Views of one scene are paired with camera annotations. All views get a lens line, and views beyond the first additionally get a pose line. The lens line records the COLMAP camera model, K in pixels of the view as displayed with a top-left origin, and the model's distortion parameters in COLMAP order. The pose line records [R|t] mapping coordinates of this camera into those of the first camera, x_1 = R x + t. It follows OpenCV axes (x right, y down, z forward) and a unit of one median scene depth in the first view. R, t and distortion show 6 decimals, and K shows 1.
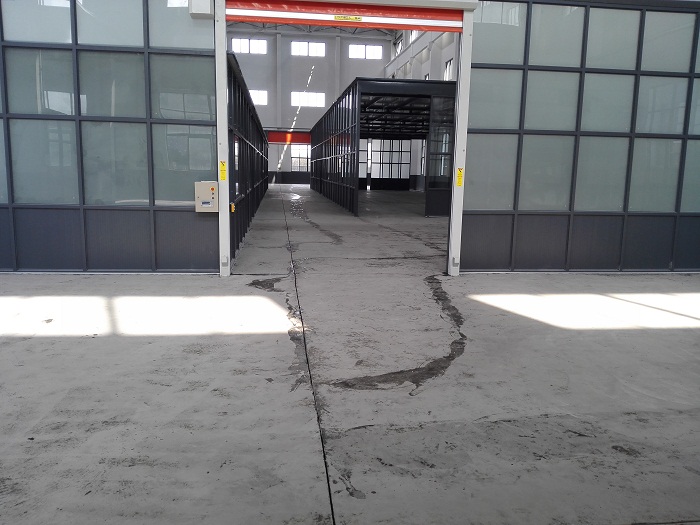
lens RADIAL K [[572.5, 0, 378.8], [0, 572.5, 249.1], [0, 0, 1]] dist [0.002246, 0.006036]
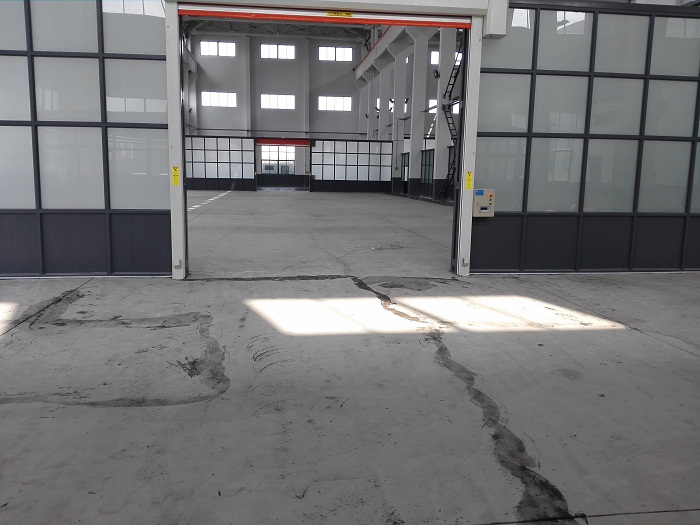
lens RADIAL K [[570.4, 0, 350.0], [0, 570.4, 262.5], [0, 0, 1]] dist [-0.008200, -0.000095]
pose [[0.999663, -0.010029, 0.023936, -0.102417], [0.009547, 0.999751, 0.020161, -0.000186], [-0.024132, -0.019925, 0.999510, -0.014066]]
